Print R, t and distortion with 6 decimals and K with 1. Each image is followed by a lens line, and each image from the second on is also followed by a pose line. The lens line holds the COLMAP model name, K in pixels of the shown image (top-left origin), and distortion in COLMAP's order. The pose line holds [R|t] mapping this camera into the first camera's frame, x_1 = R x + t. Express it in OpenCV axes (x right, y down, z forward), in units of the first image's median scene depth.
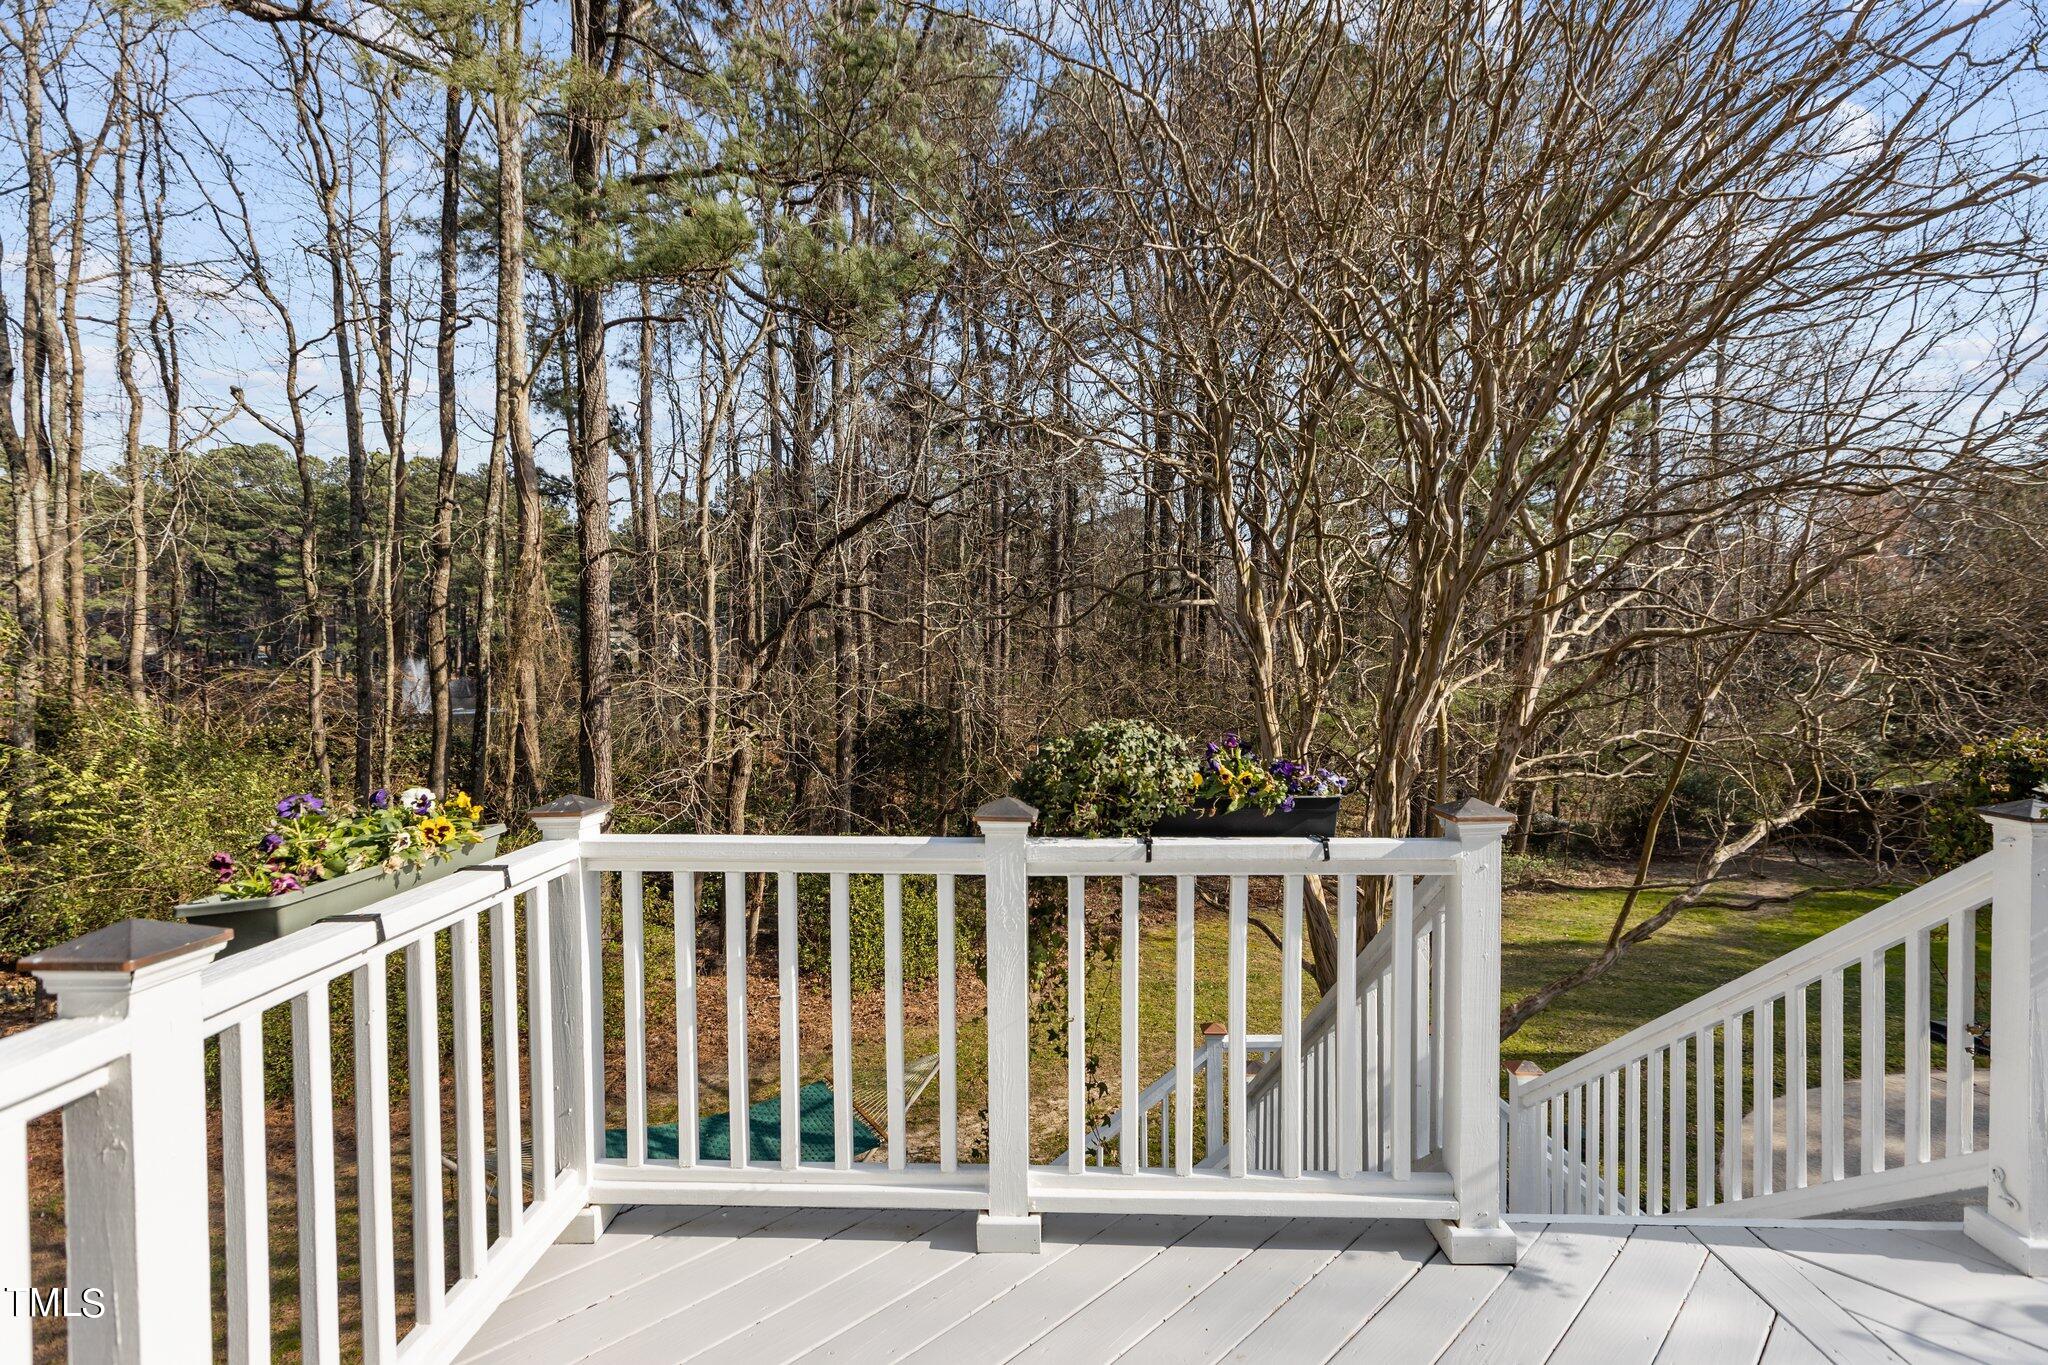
lens RADIAL K [[929.1, 0, 1028.1], [0, 929.1, 679.9], [0, 0, 1]] dist [-0.000958, -0.000279]
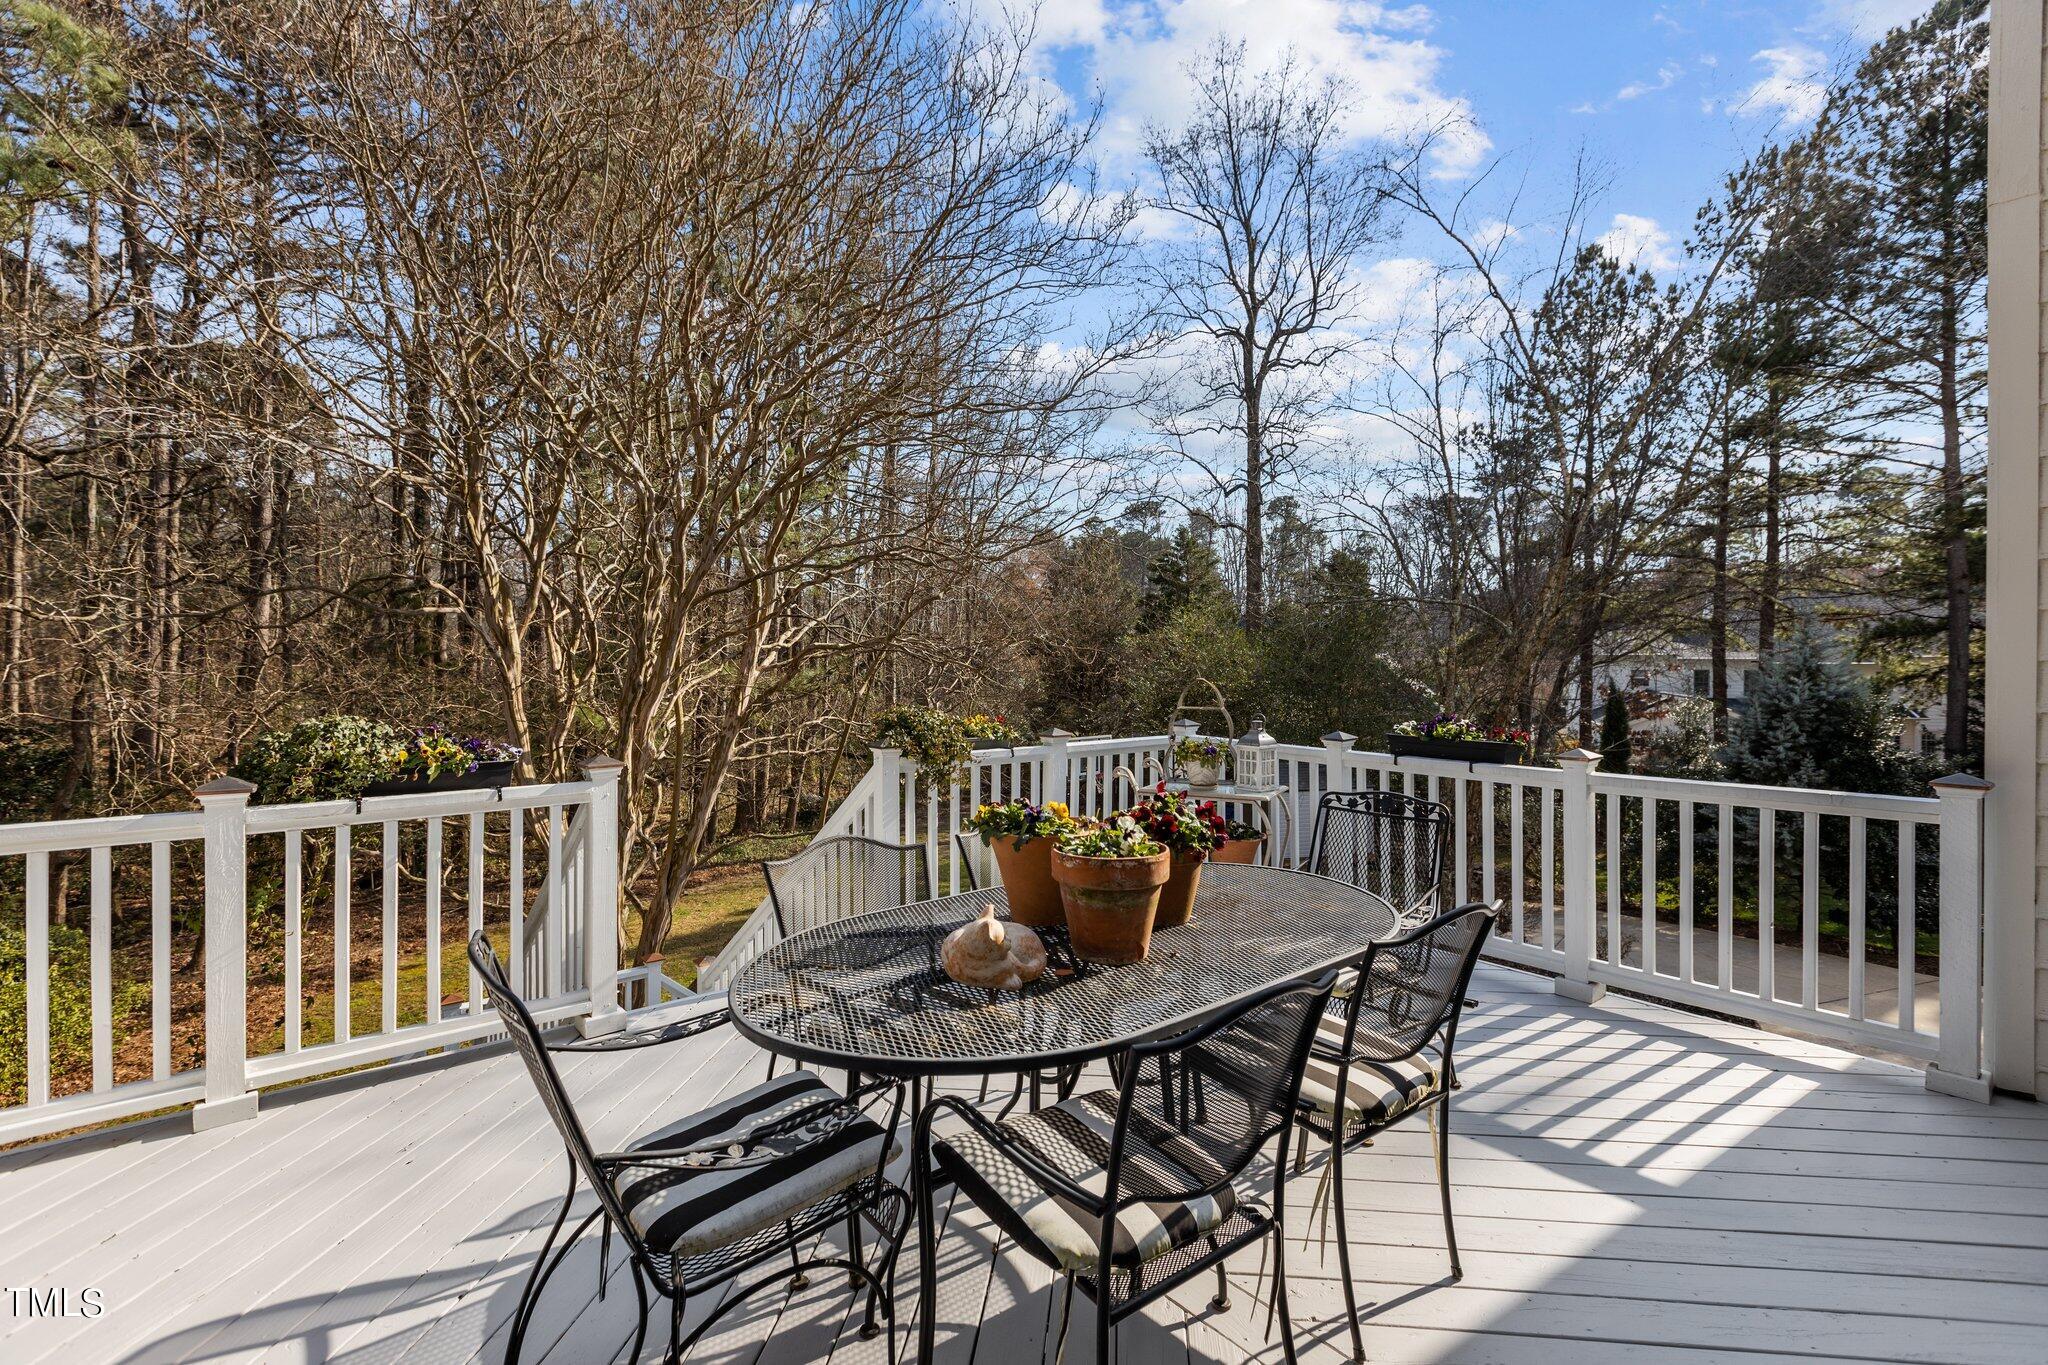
lens RADIAL K [[929.1, 0, 1045.7], [0, 929.1, 657.2], [0, 0, 1]] dist [-0.000958, -0.000279]
pose [[0.742099, 0.006844, 0.670256, -0.042004], [0.009582, 0.999737, -0.020817, -0.004691], [-0.670222, 0.021871, 0.741838, -0.725952]]
